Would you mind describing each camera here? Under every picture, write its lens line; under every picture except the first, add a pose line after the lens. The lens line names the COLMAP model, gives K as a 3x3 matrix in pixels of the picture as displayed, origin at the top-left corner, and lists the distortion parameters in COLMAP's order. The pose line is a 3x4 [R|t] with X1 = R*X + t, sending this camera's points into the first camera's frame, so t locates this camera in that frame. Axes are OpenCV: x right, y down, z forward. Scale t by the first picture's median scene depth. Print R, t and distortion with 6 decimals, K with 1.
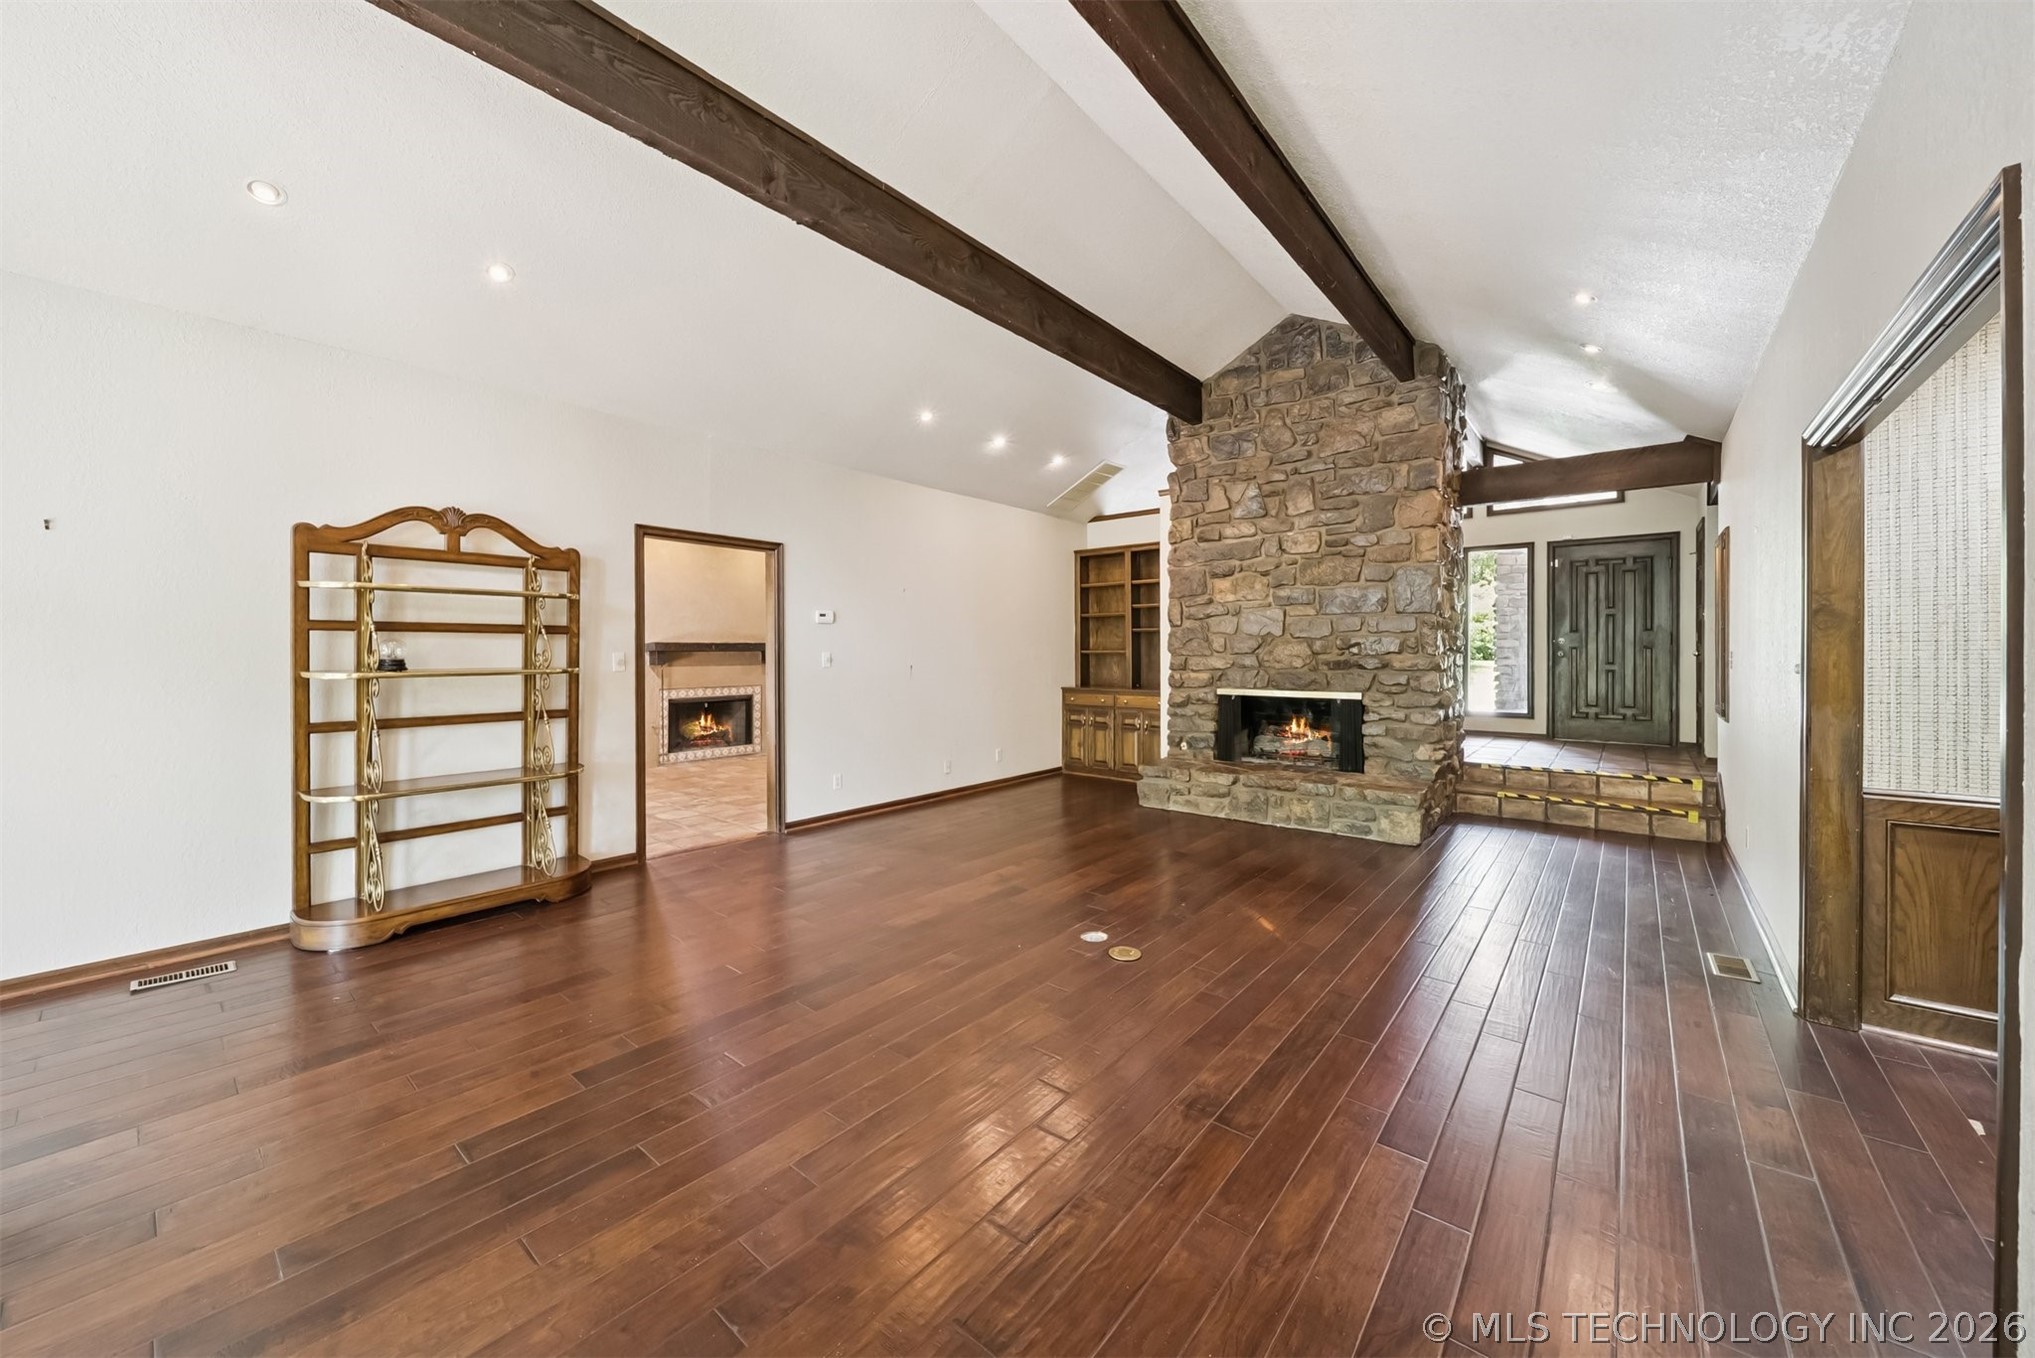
lens RADIAL K [[736.3, 0, 1010.4], [0, 736.3, 654.2], [0, 0, 1]] dist [0.000157, -0.000512]
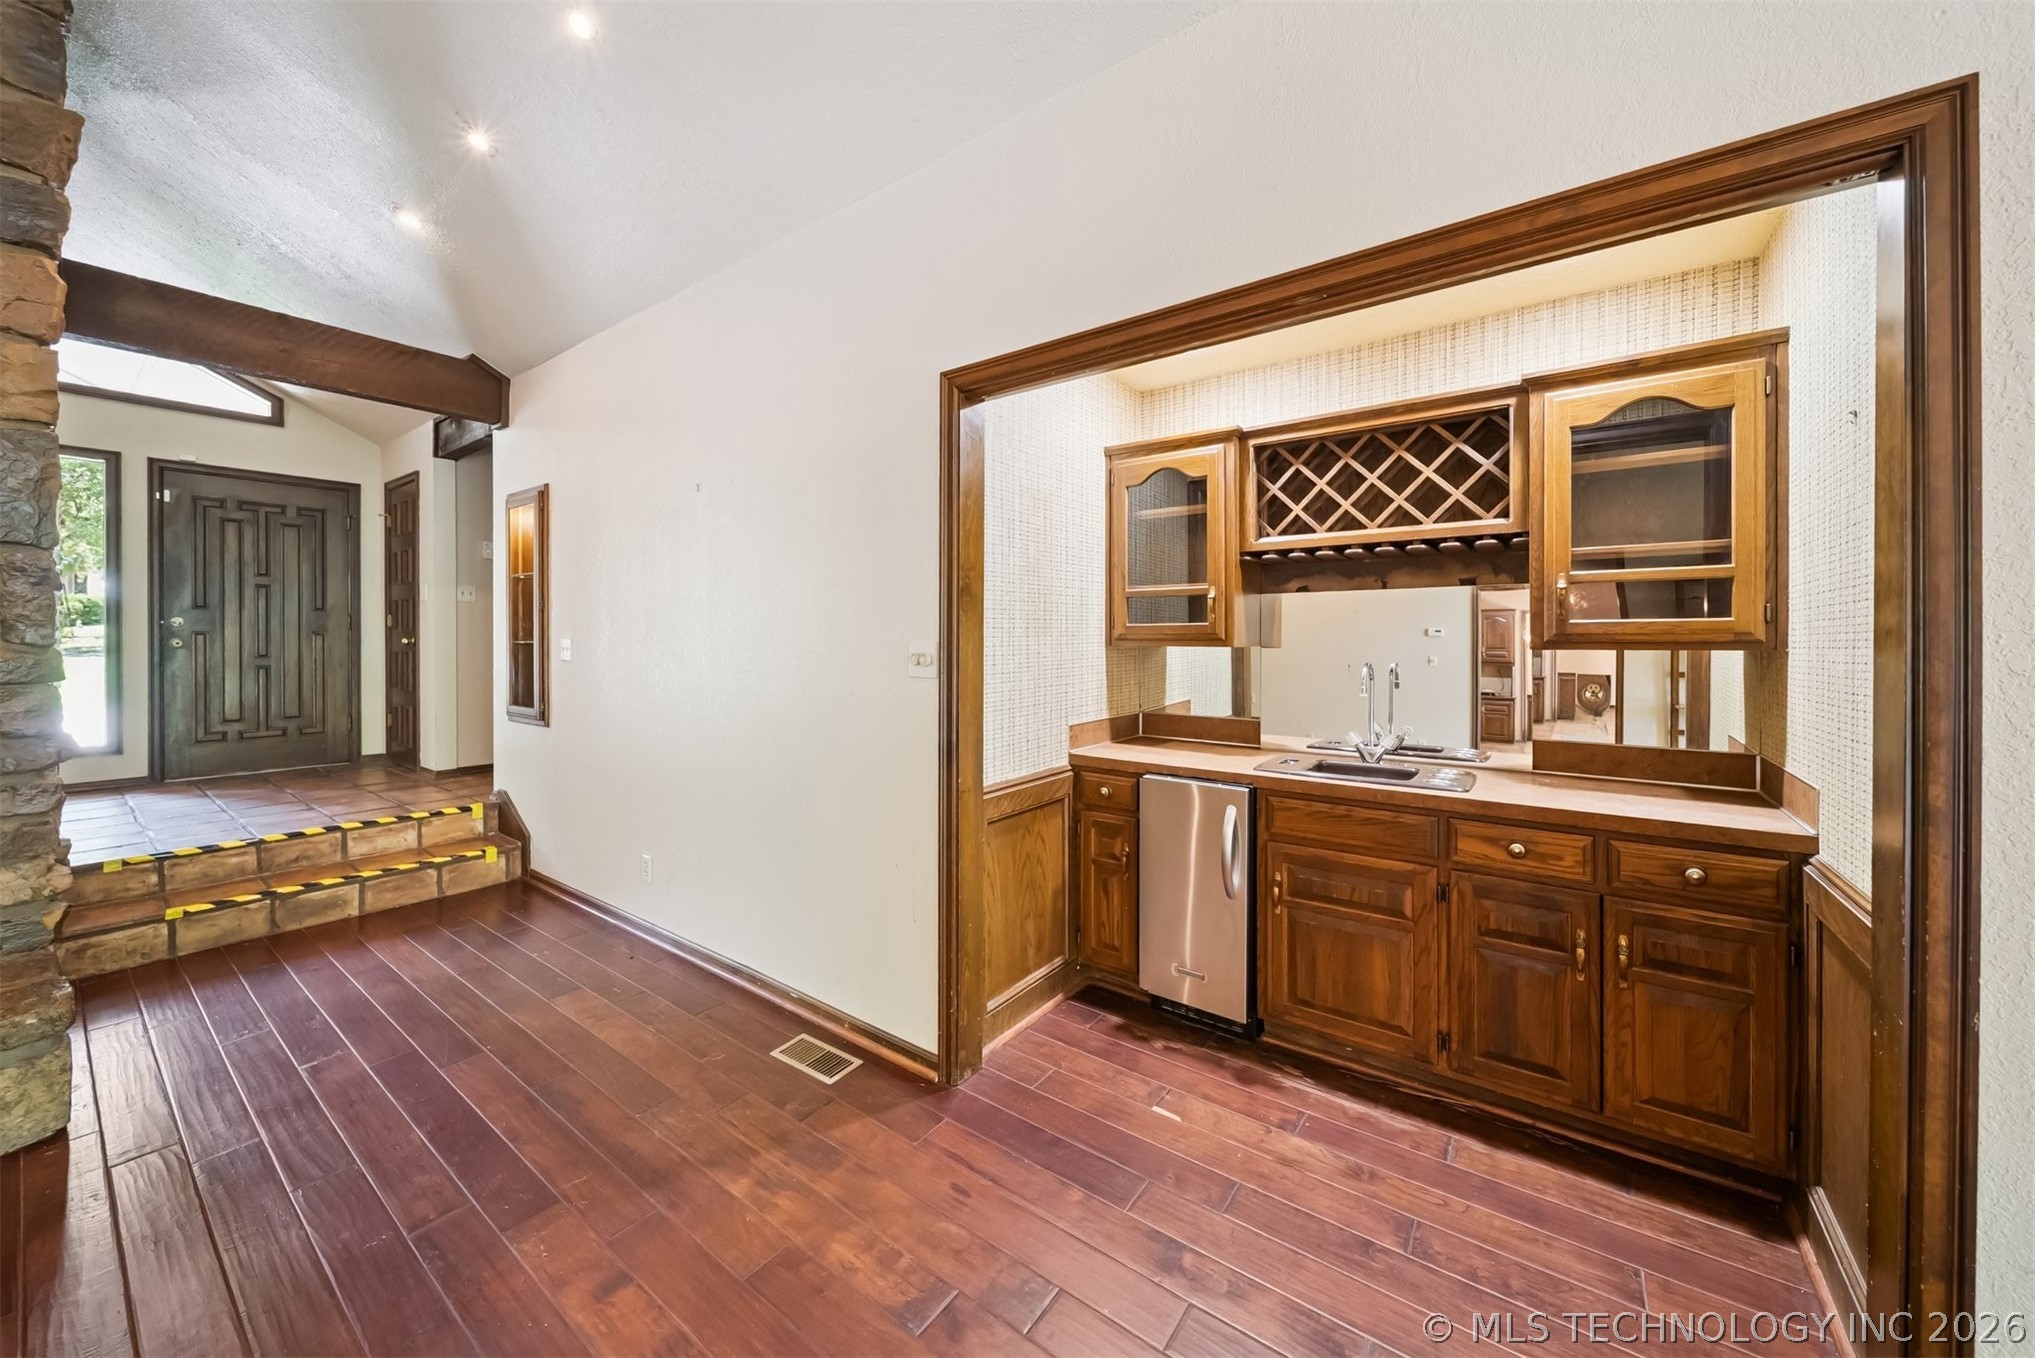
lens RADIAL K [[730.1, 0, 1018.1], [0, 730.1, 642.3], [0, 0, 1]] dist [-0.000404, -0.004095]
pose [[-0.068269, -0.001980, 0.997665, 0.095212], [0.004342, 0.999988, 0.002282, 0.000931], [-0.997657, 0.004487, -0.068260, 0.354609]]
